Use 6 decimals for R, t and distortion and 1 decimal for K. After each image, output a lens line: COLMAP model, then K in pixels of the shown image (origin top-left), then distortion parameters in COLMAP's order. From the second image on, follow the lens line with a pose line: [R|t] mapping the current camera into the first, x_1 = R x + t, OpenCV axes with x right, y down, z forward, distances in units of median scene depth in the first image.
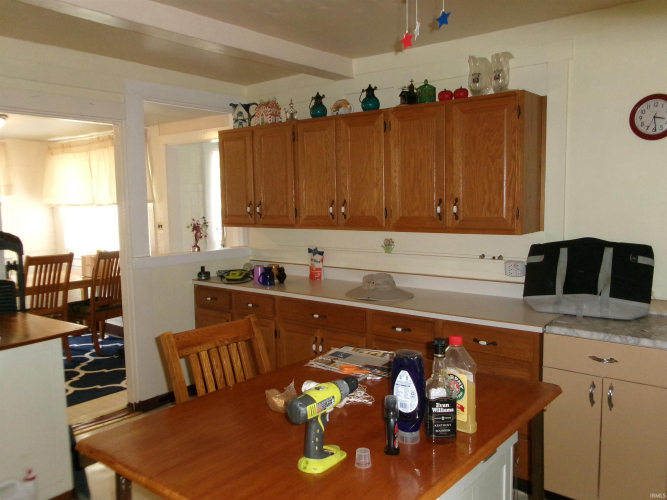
lens RADIAL K [[561.6, 0, 331.4], [0, 561.6, 251.9], [0, 0, 1]] dist [0.013836, -0.014493]
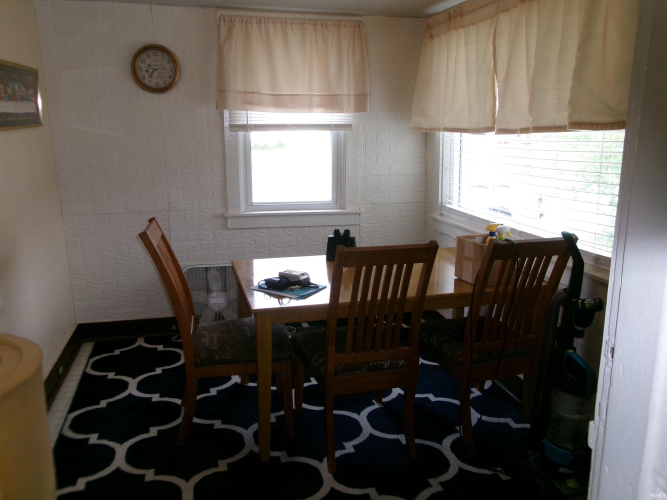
lens RADIAL K [[561.6, 0, 330.8], [0, 561.6, 246.9], [0, 0, 1]] dist [0.013836, -0.014493]
pose [[0.787235, 0.144343, -0.599522, -0.238745], [-0.069891, 0.986839, 0.145820, -0.047816], [0.612680, -0.072894, 0.786962, 0.552595]]
